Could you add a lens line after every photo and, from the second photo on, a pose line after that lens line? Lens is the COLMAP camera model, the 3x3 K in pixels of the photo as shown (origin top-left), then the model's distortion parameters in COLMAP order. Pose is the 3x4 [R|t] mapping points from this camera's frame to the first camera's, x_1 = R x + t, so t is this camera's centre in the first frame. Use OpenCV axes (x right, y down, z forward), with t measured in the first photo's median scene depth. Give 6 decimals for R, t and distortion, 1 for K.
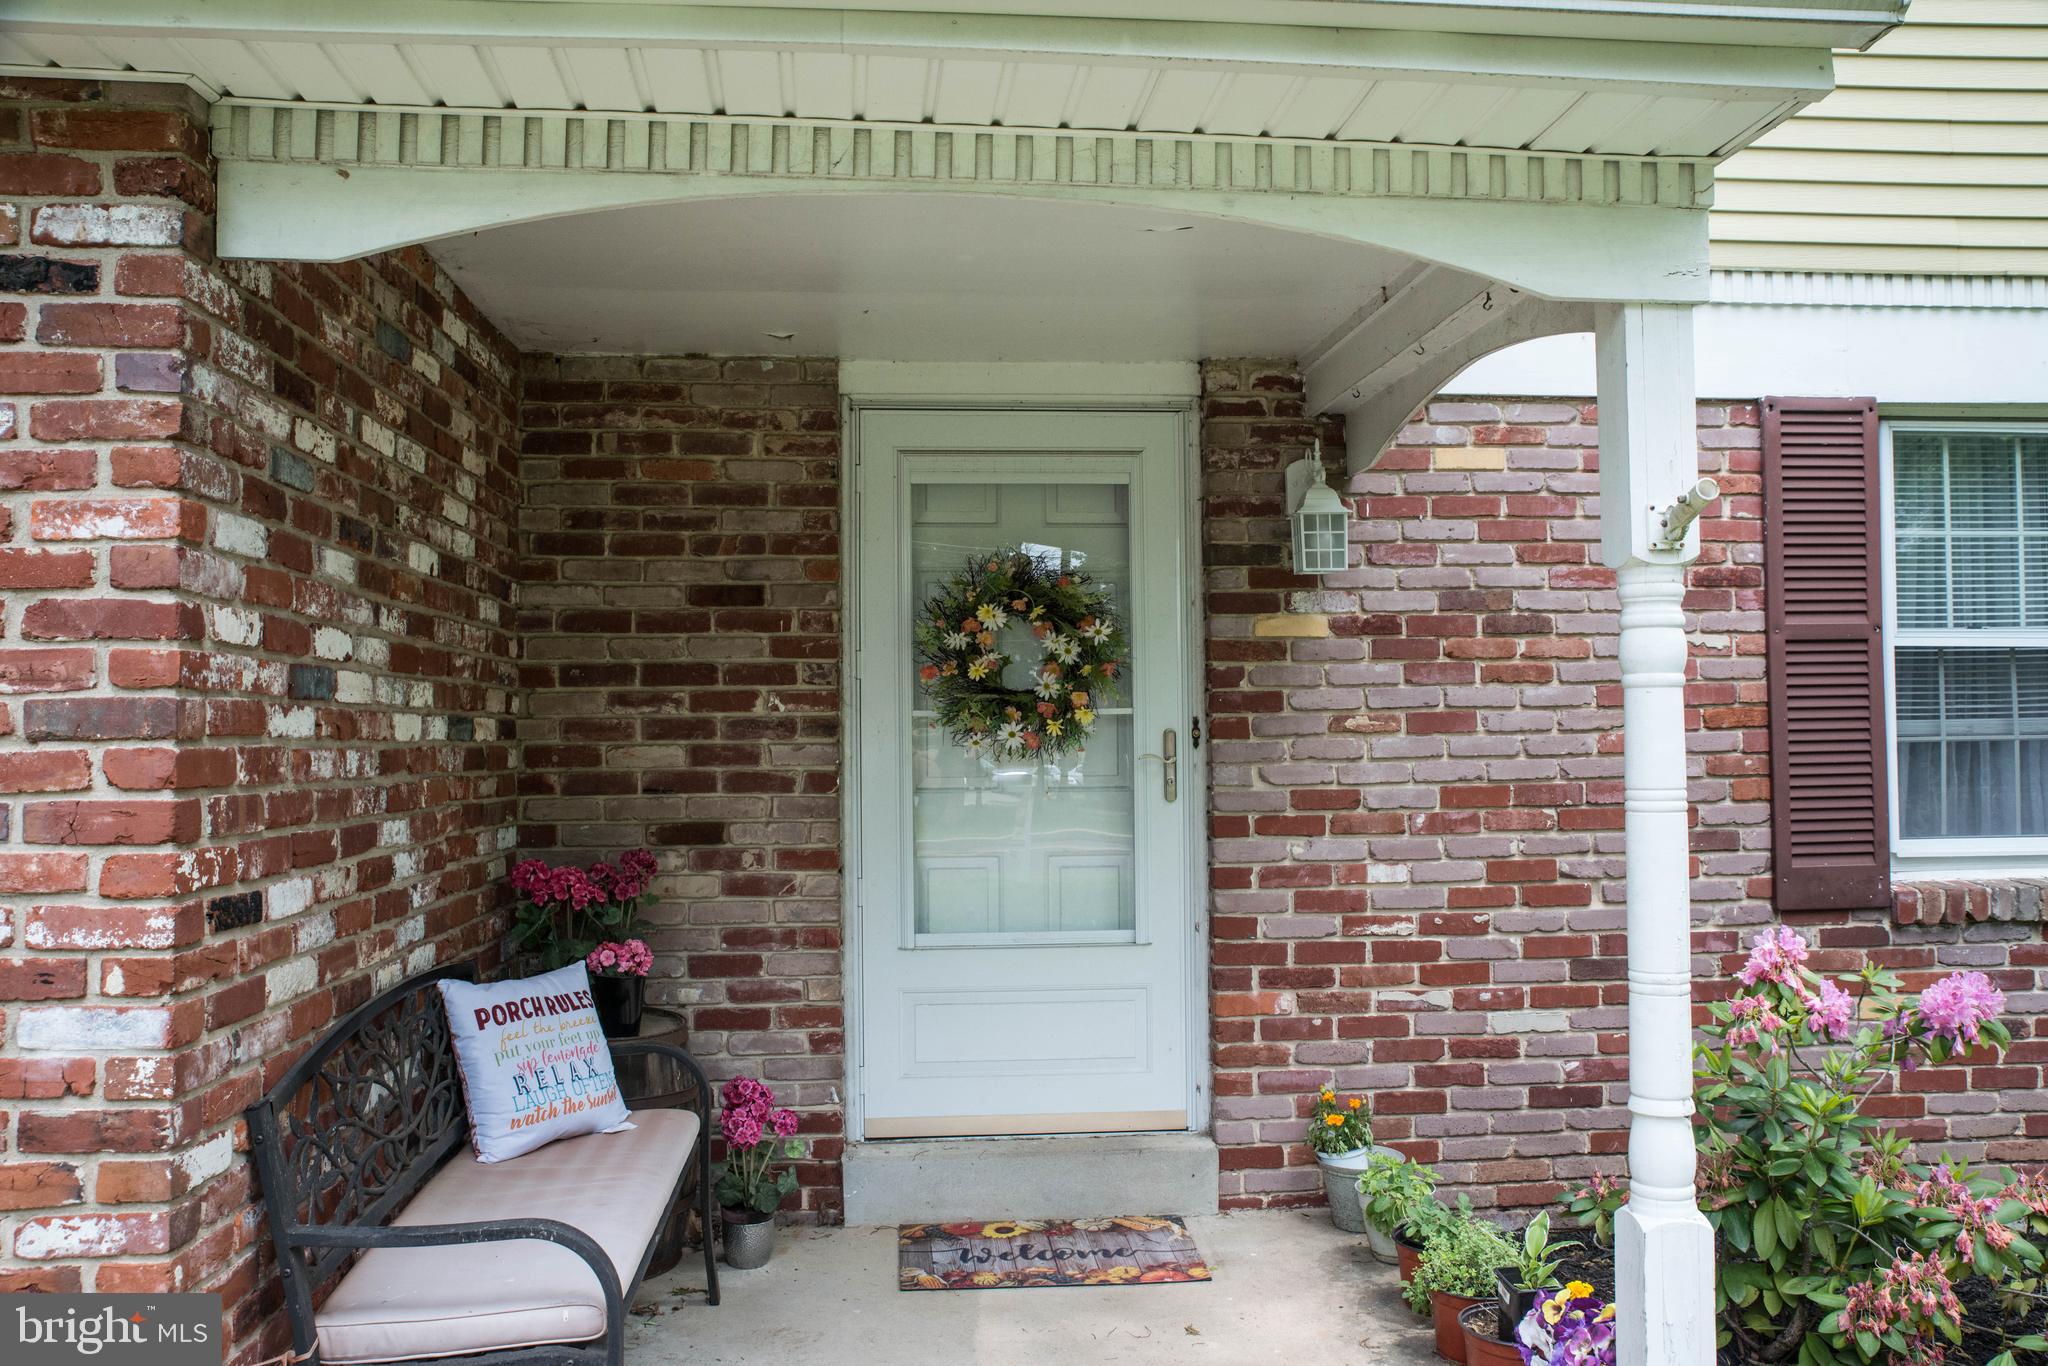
lens RADIAL K [[1589.6, 0, 1012.9], [0, 1589.6, 677.1], [0, 0, 1]] dist [-0.111298, 0.133305]
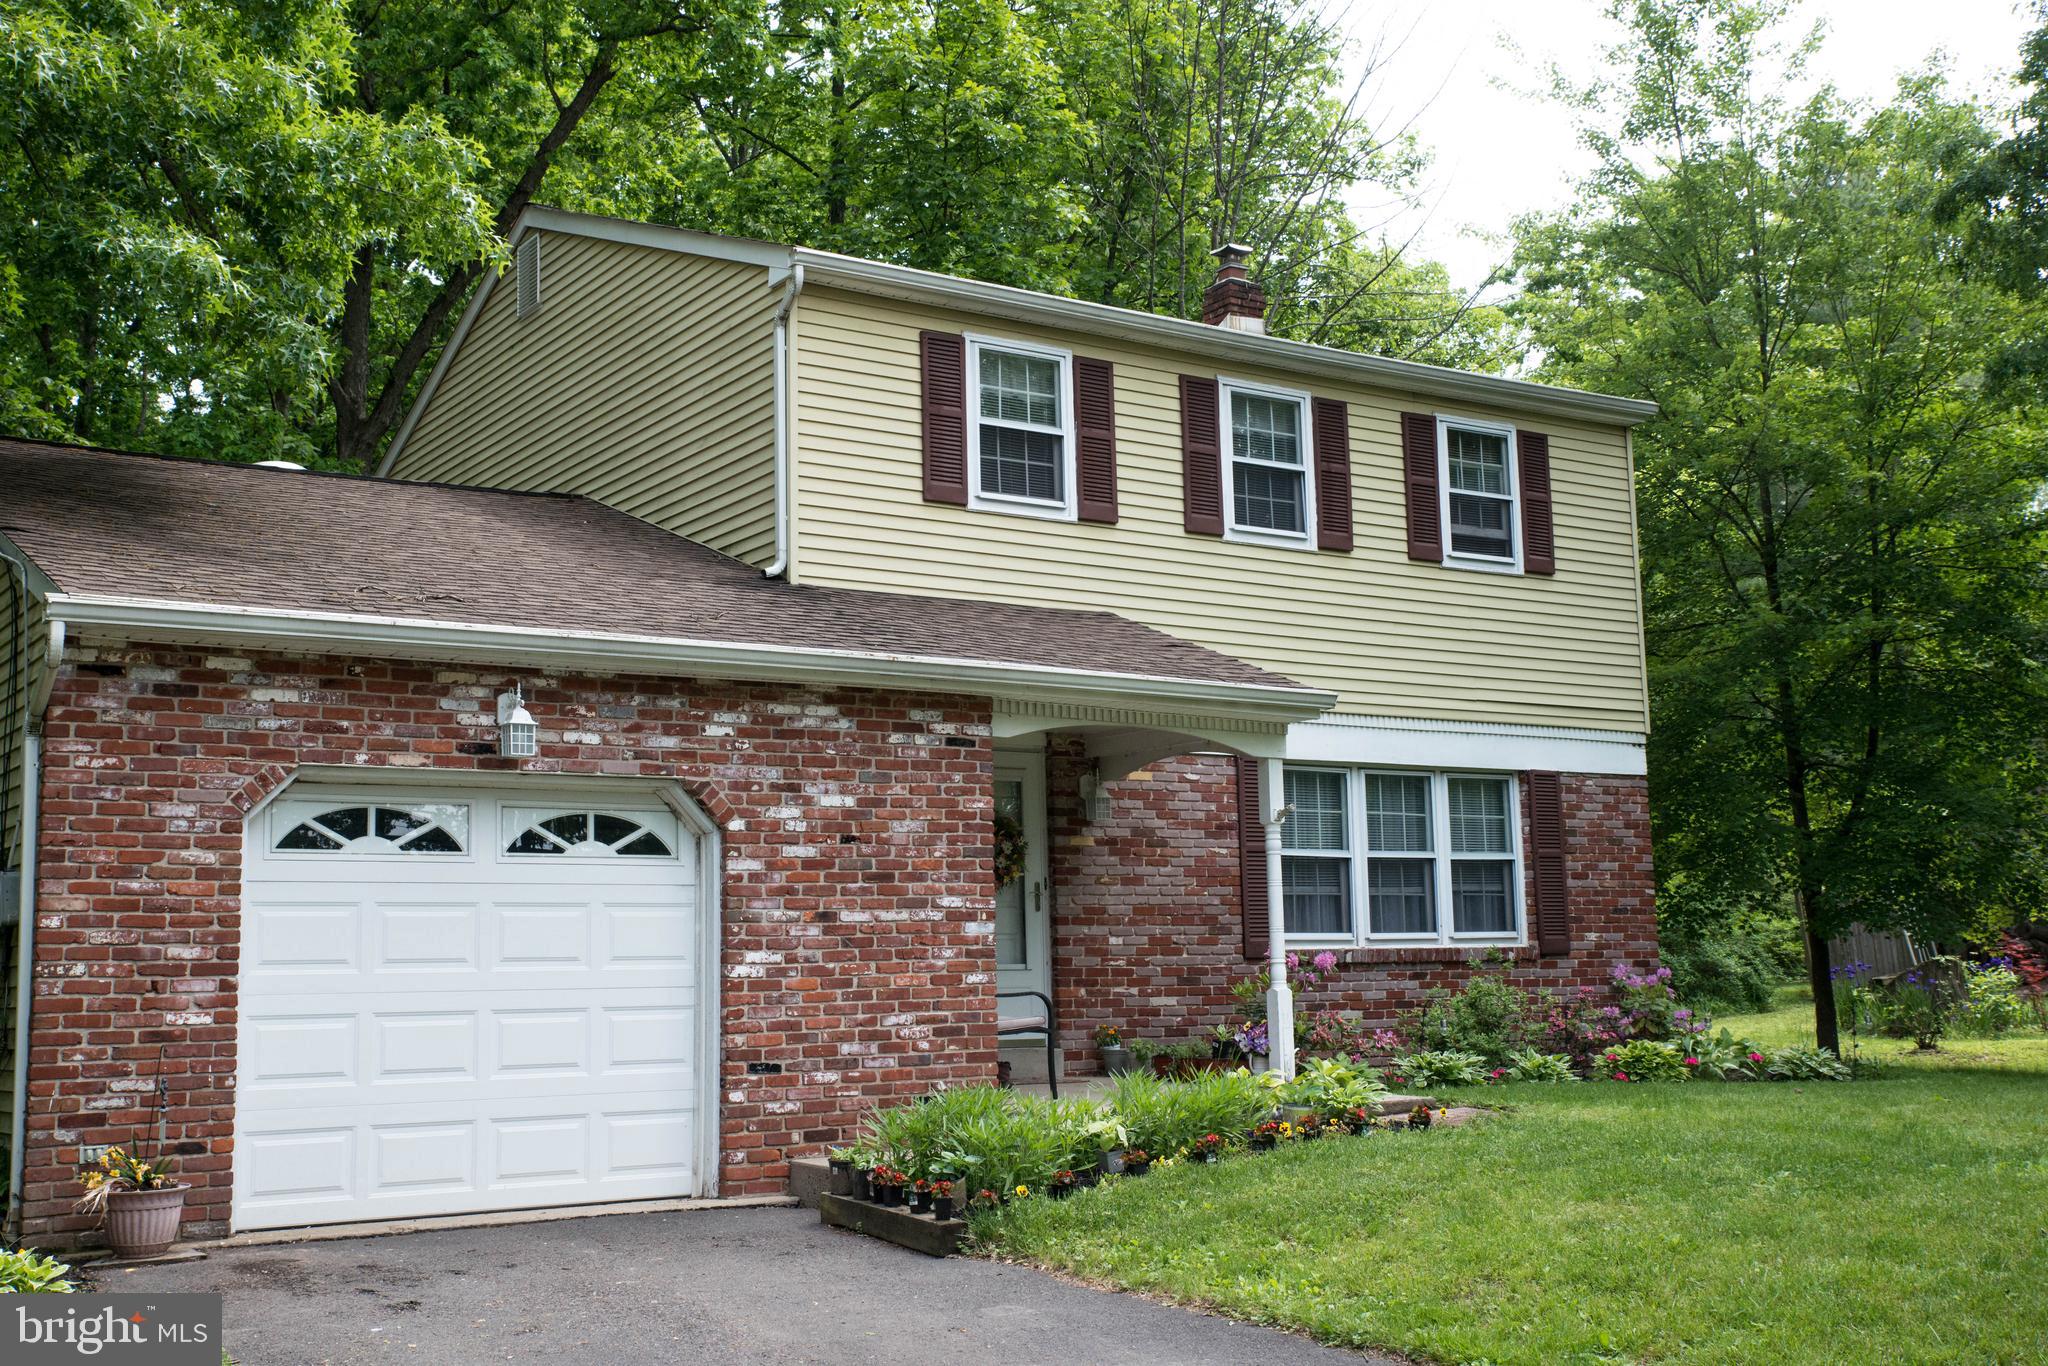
lens RADIAL K [[2270.4, 0, 1024.0], [0, 2270.4, 683.0], [0, 0, 1]] dist [-0.019414, 0.193818]
pose [[0.868993, 0.057997, 0.491415, -1.682703], [-0.000848, 0.993281, -0.115728, 0.135017], [-0.494824, 0.100150, 0.863203, -2.078611]]
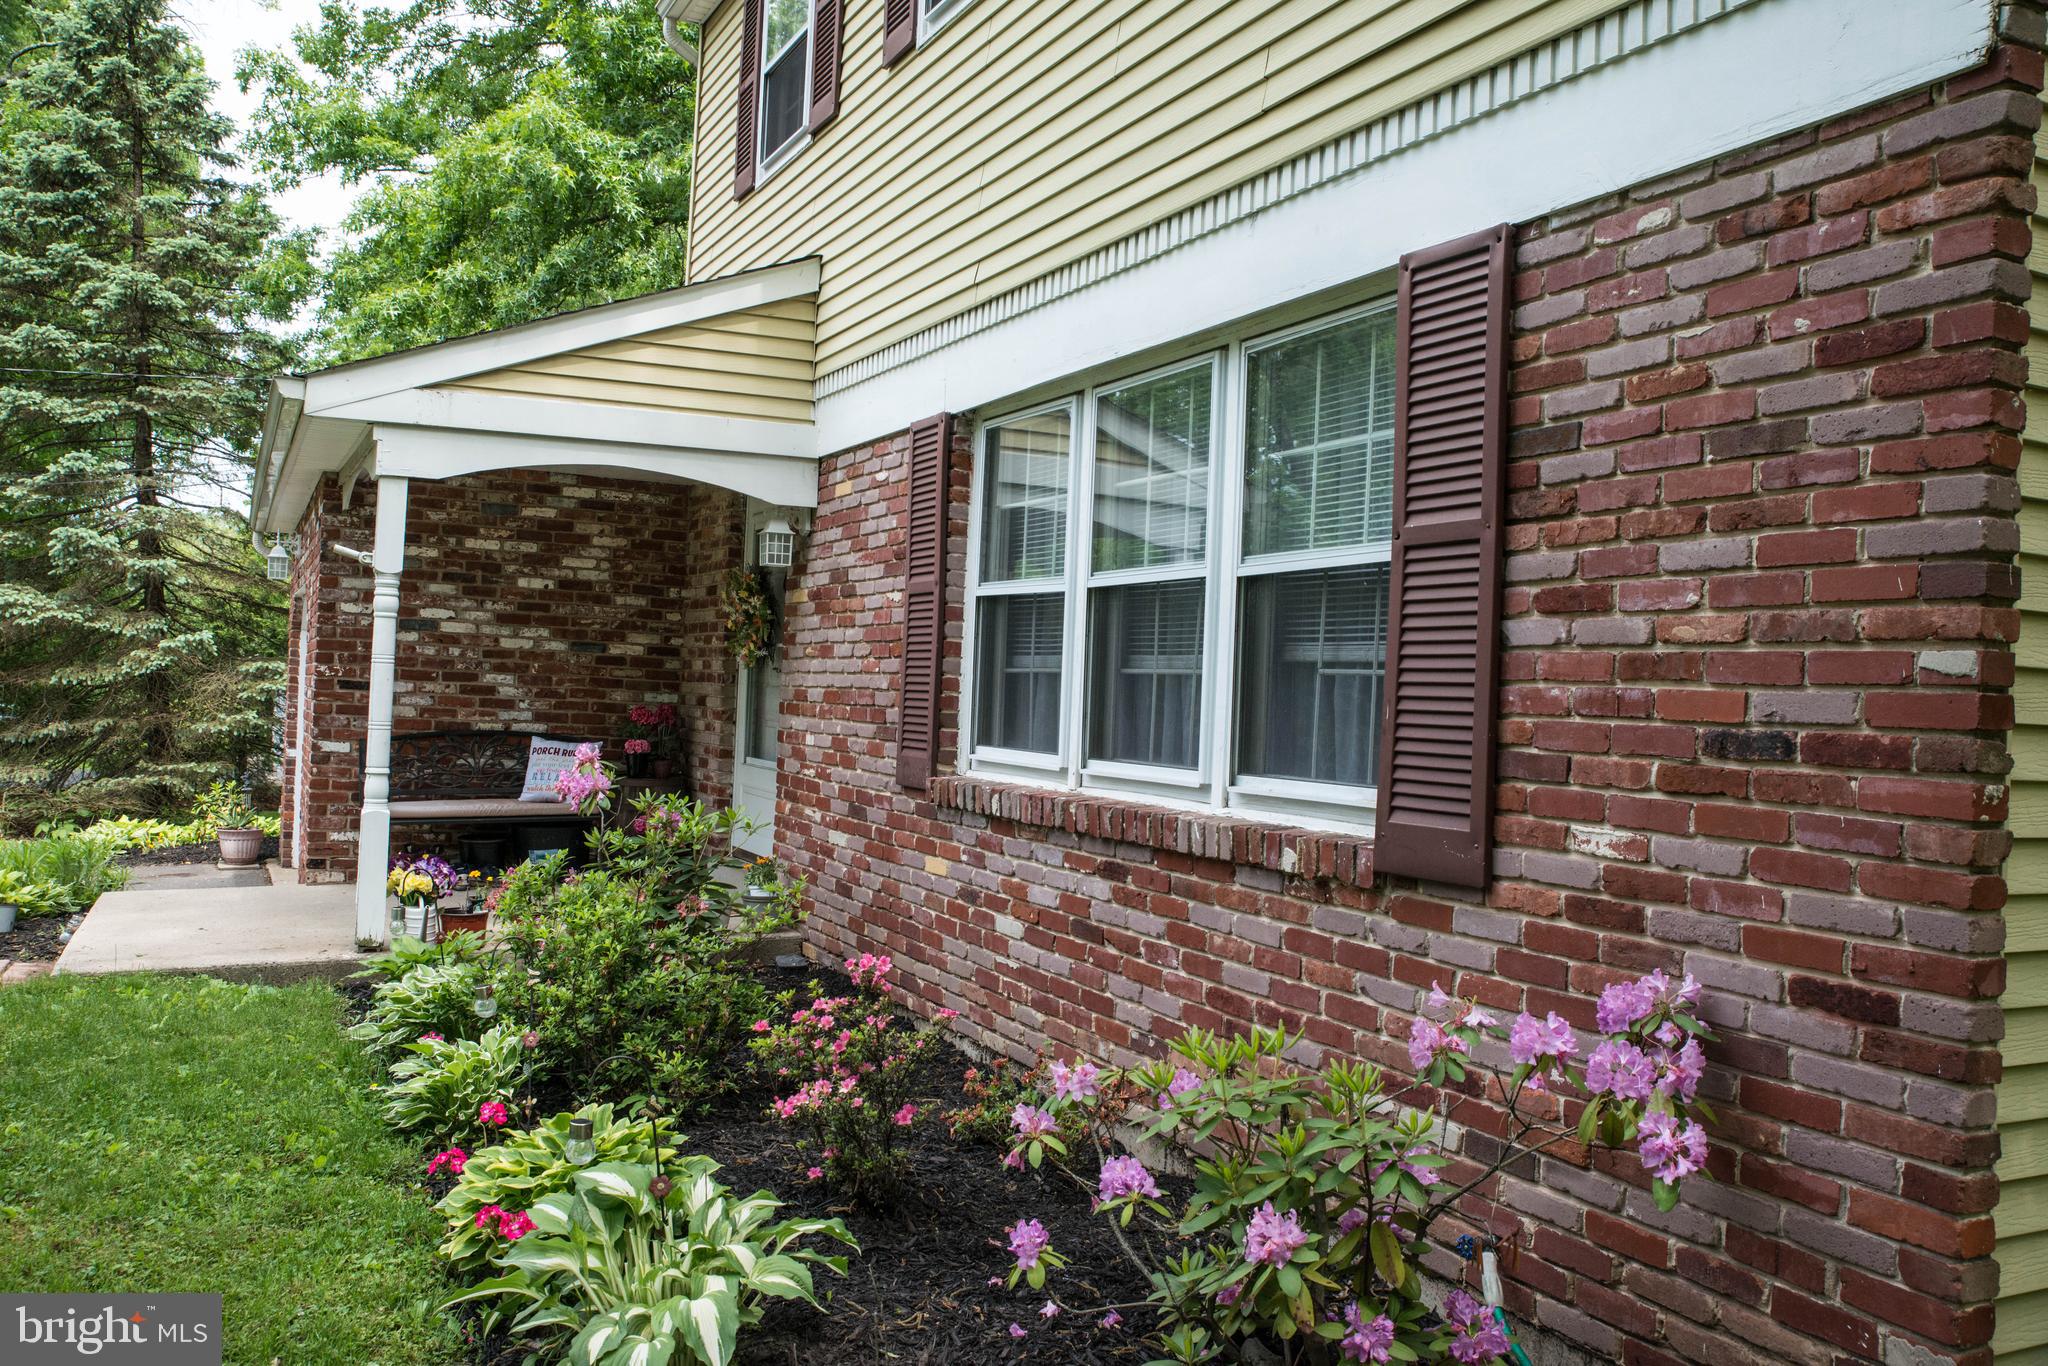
lens RADIAL K [[1589.6, 0, 1012.9], [0, 1589.6, 677.1], [0, 0, 1]] dist [-0.111298, 0.133305]
pose [[0.380396, 0.016555, -0.924675, 1.897052], [-0.016272, 0.999805, 0.011206, 0.034274], [0.924680, 0.010783, 0.380591, 0.549348]]
